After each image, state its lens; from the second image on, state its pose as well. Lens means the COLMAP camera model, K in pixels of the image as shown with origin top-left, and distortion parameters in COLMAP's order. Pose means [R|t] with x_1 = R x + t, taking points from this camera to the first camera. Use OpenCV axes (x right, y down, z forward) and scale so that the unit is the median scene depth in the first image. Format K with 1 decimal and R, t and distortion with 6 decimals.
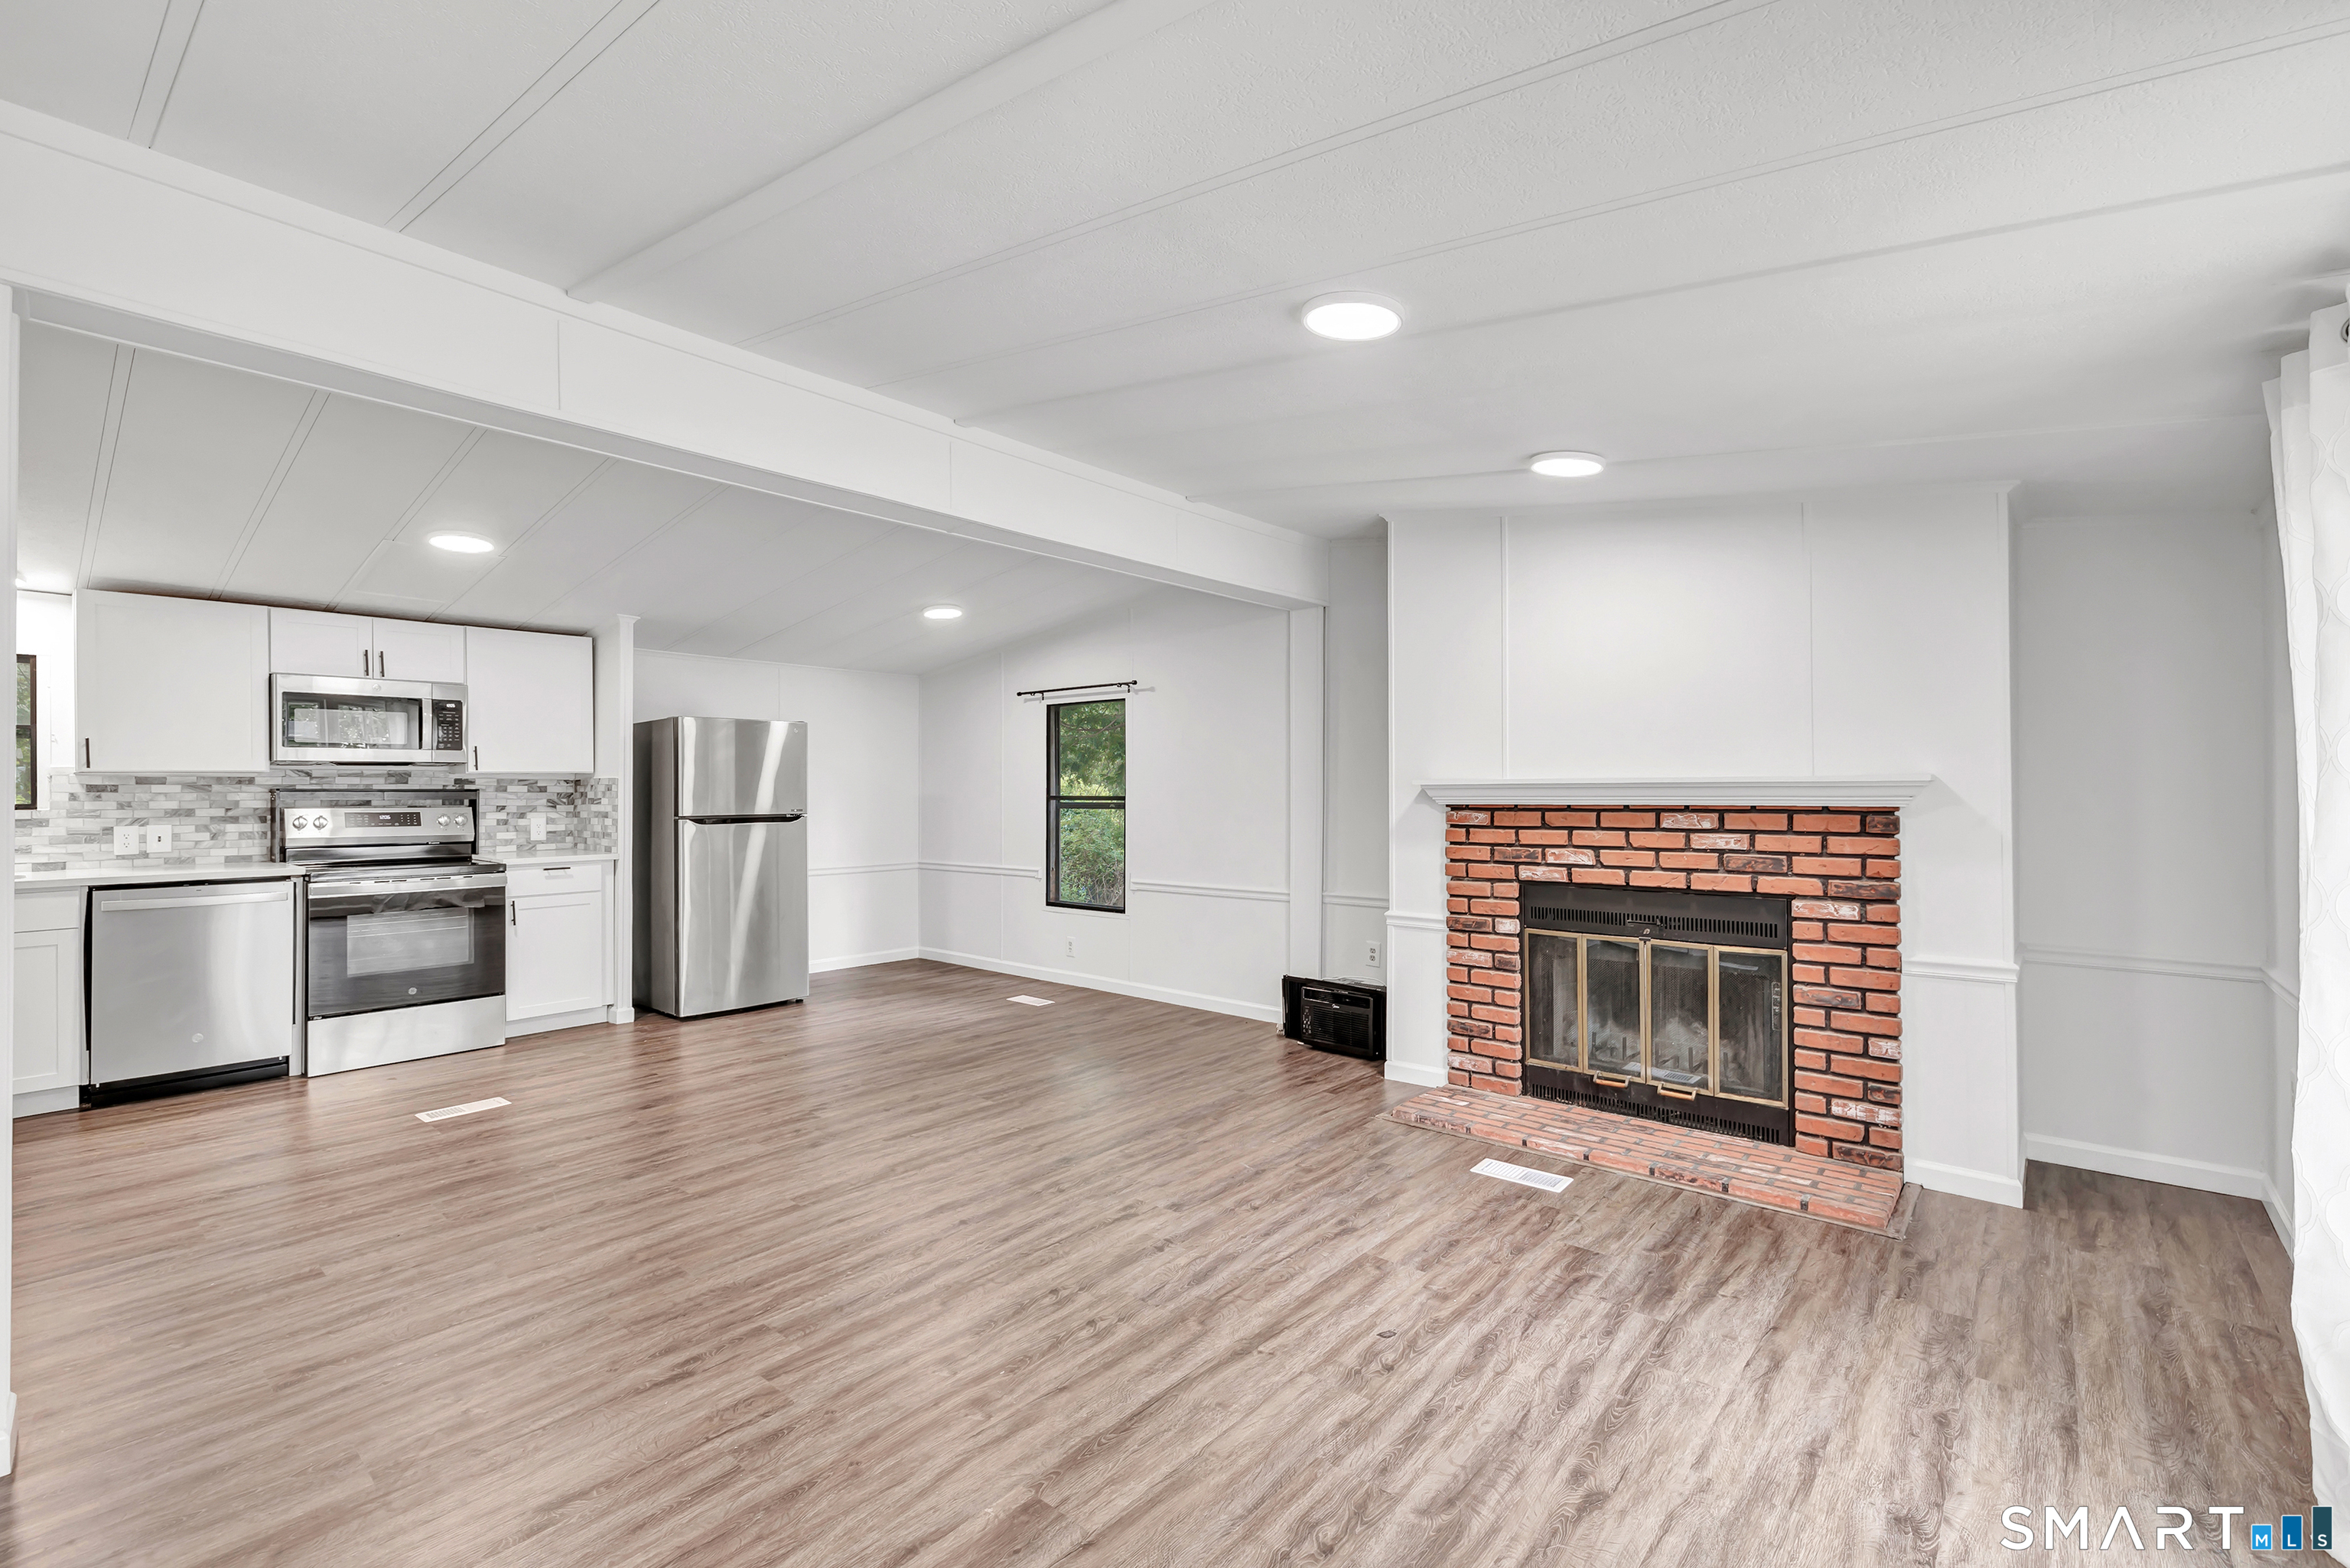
lens RADIAL K [[1020.6, 0, 1148.0], [0, 1020.6, 787.6], [0, 0, 1]] dist [0.004024, 0.000485]
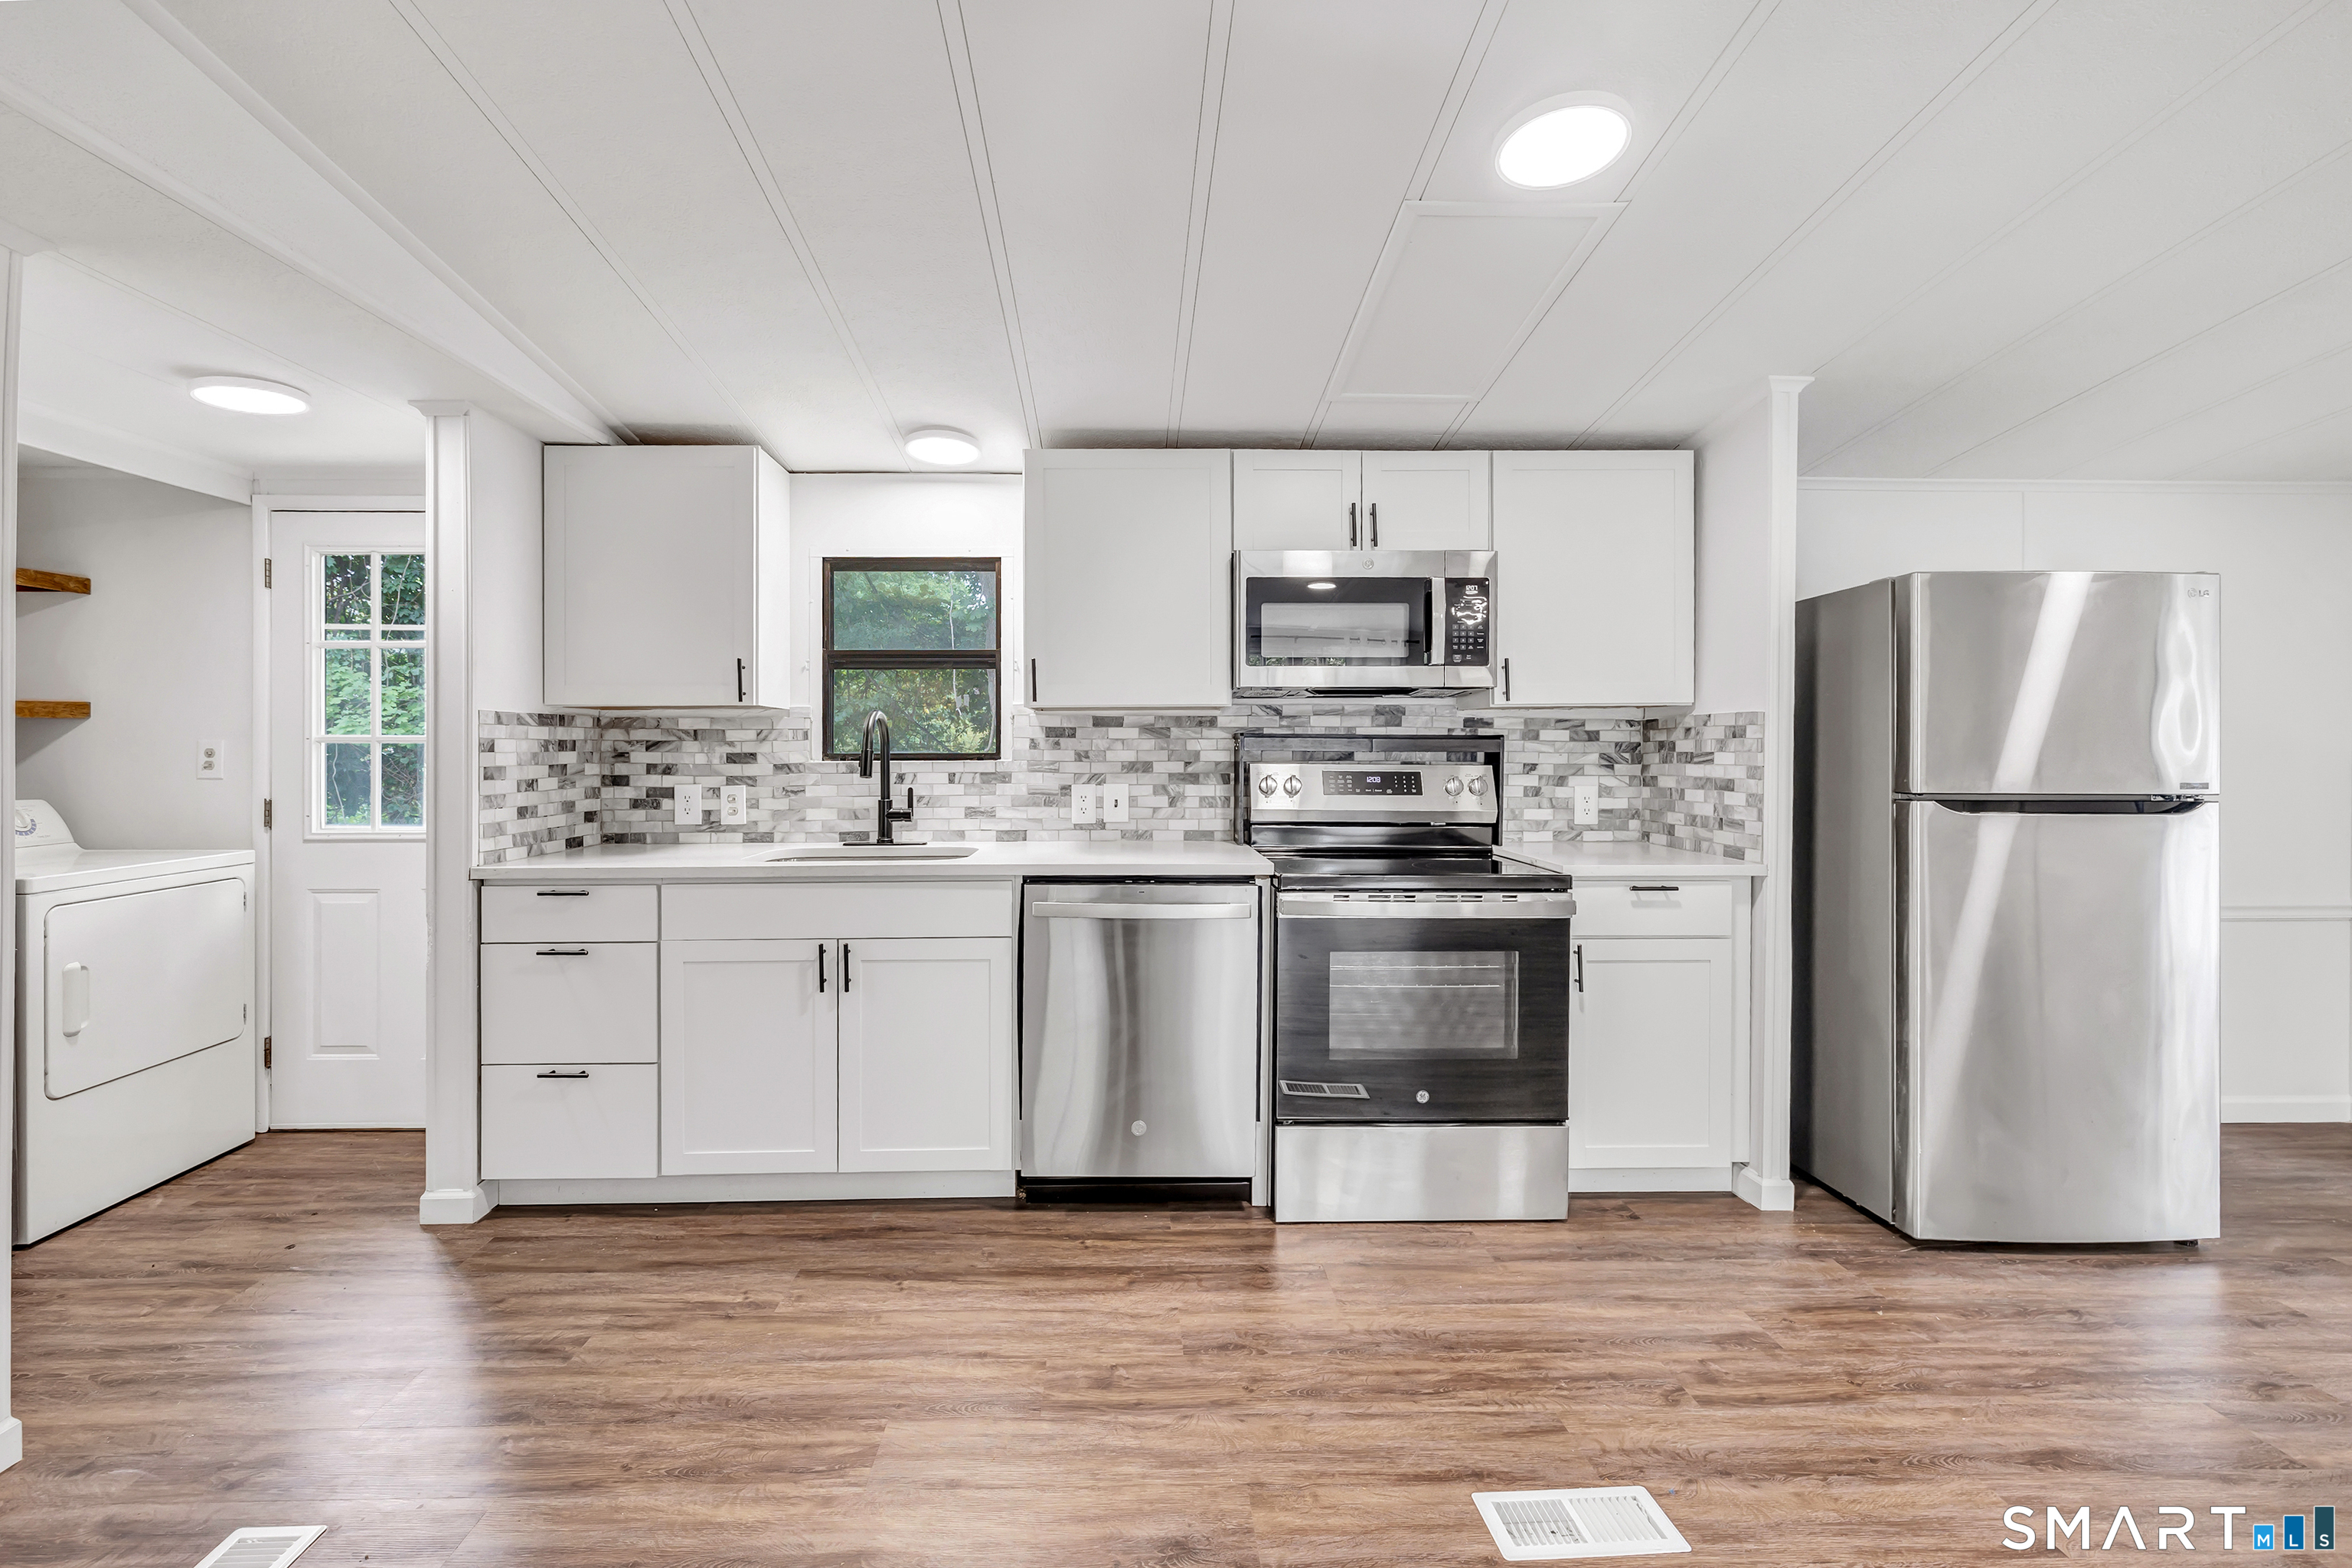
lens RADIAL K [[1020.3, 0, 1137.4], [0, 1020.3, 760.1], [0, 0, 1]] dist [-0.002339, -0.000169]
pose [[0.678482, 0.014139, -0.734481, -0.455595], [-0.003160, 0.999862, 0.016330, 0.008760], [0.734610, -0.008759, 0.678433, 0.556598]]
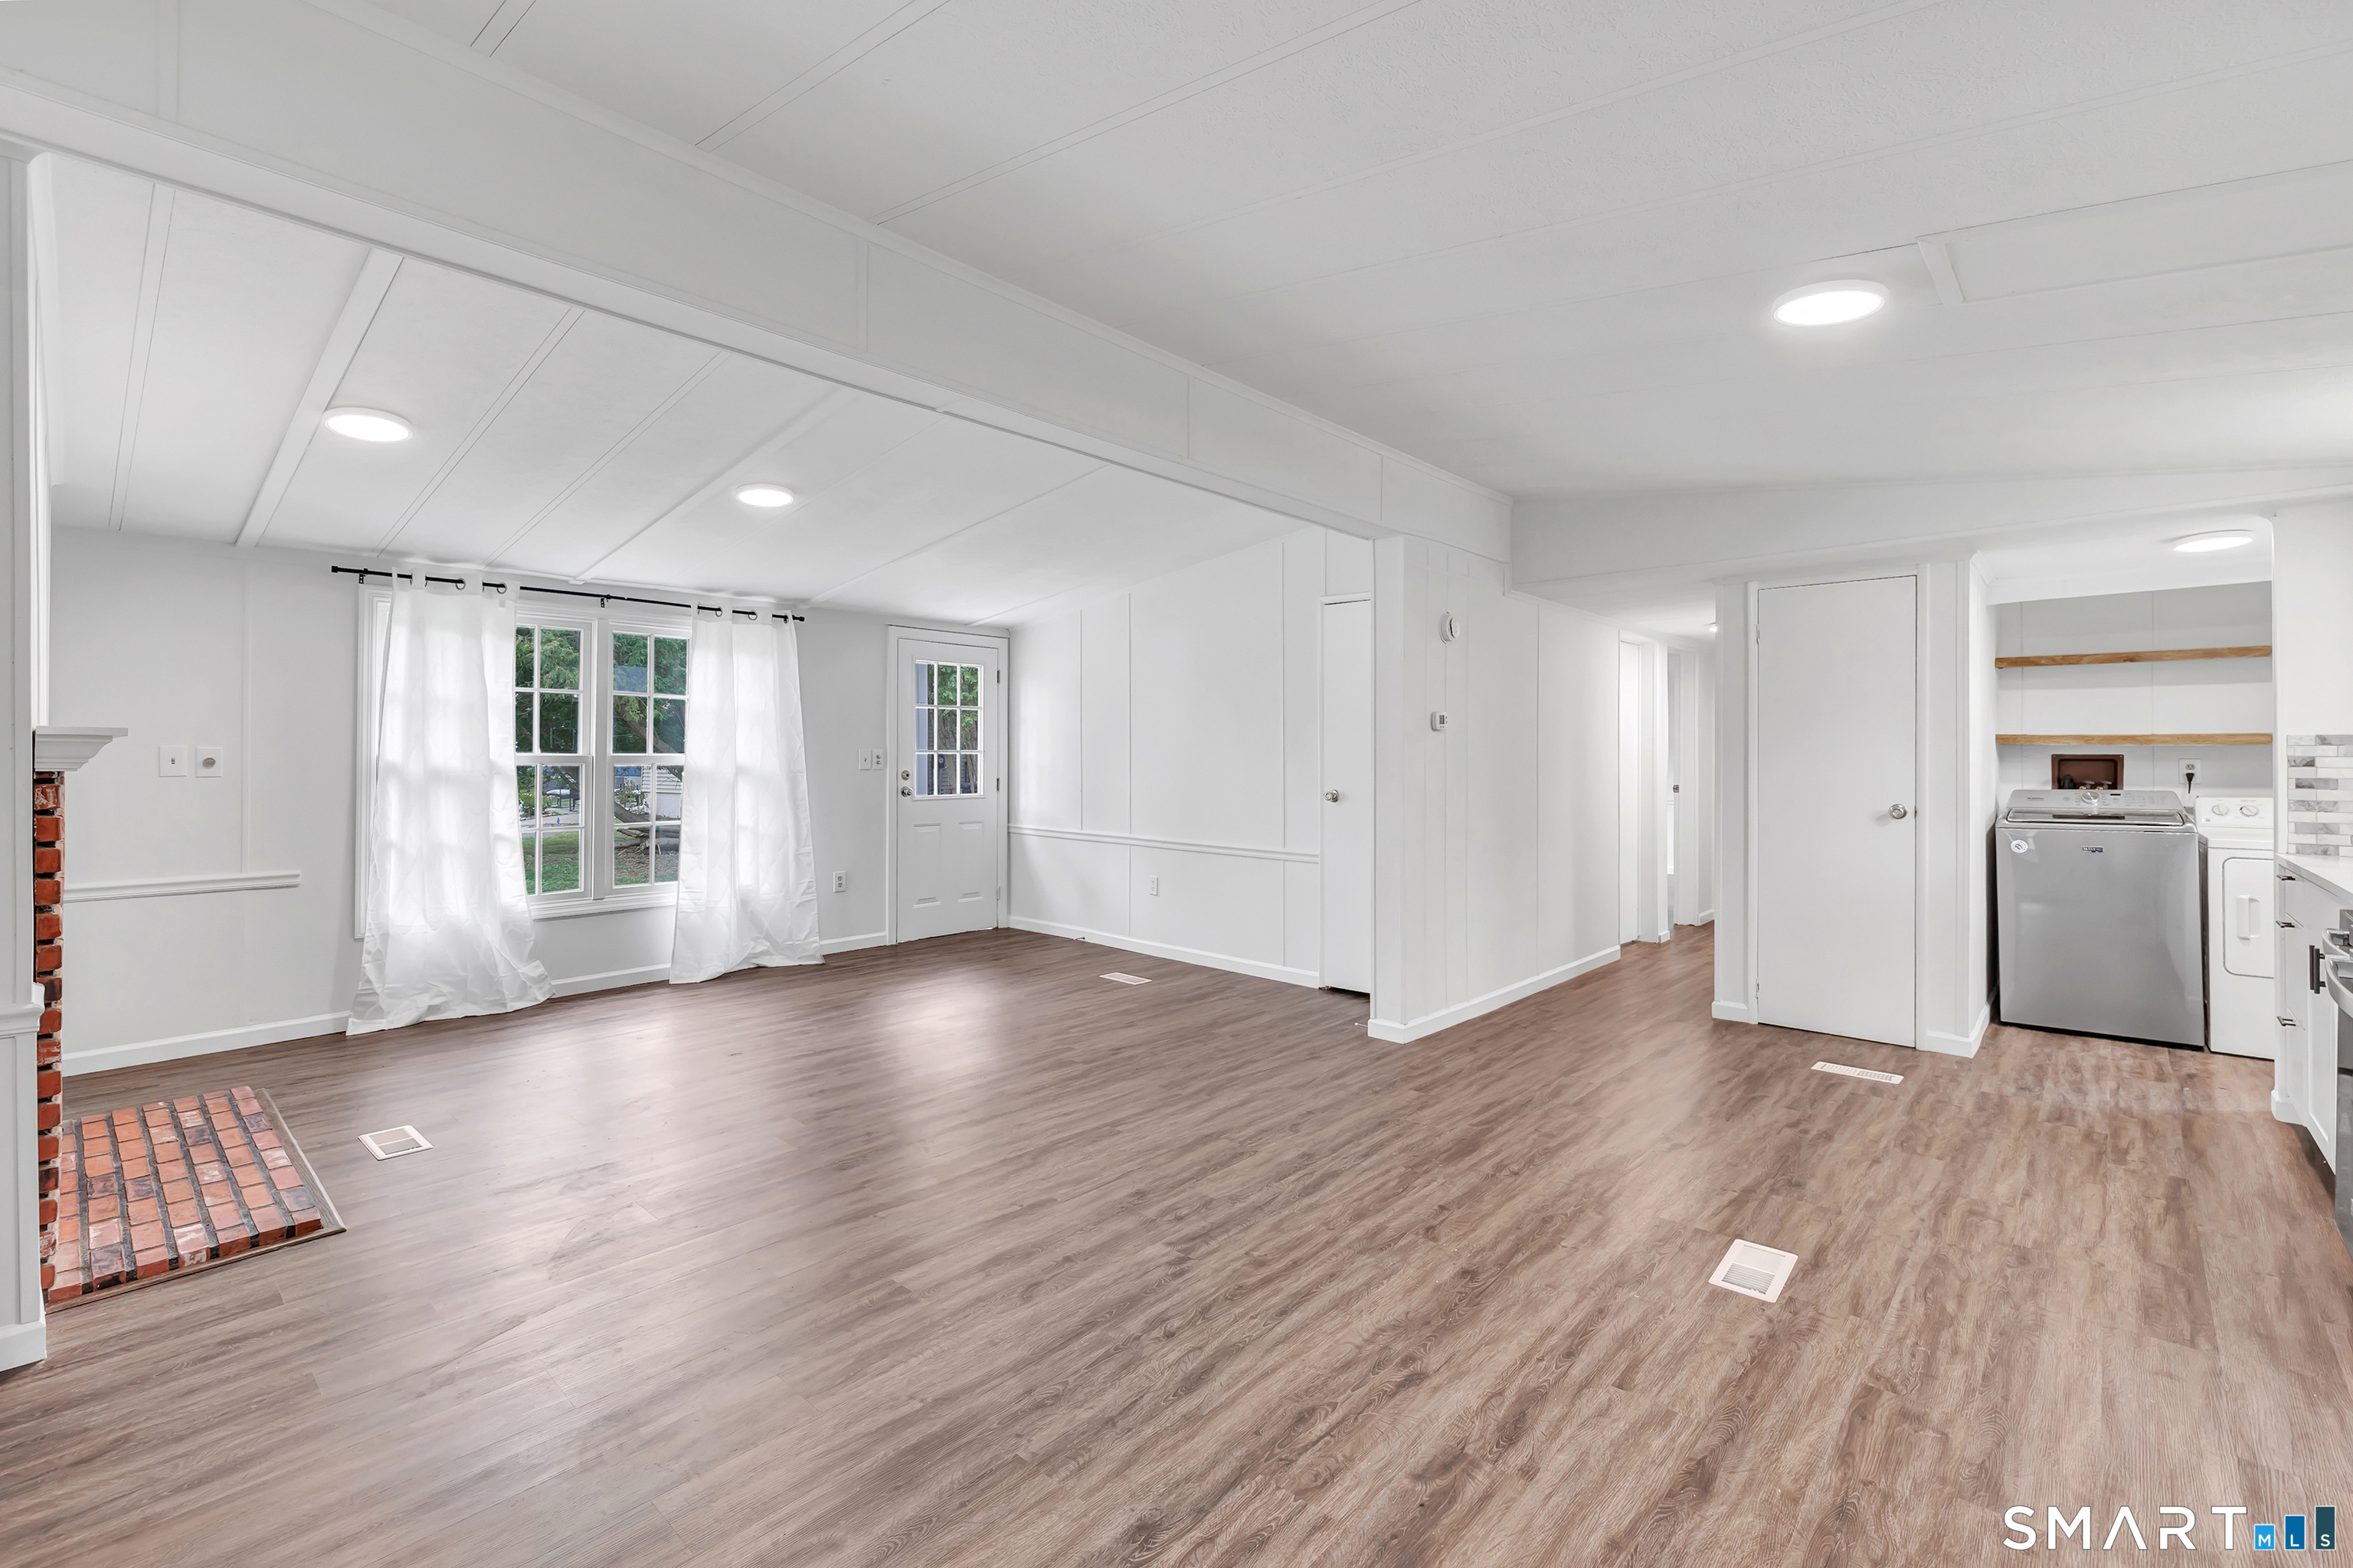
lens RADIAL K [[1010.1, 0, 1202.8], [0, 1010.1, 750.6], [0, 0, 1]] dist [0.000211, -0.000279]
pose [[-0.999966, 0.000229, -0.008298, -0.303176], [0.000279, 0.999982, -0.005997, 0.006843], [0.008296, -0.005999, -0.999948, 1.491290]]
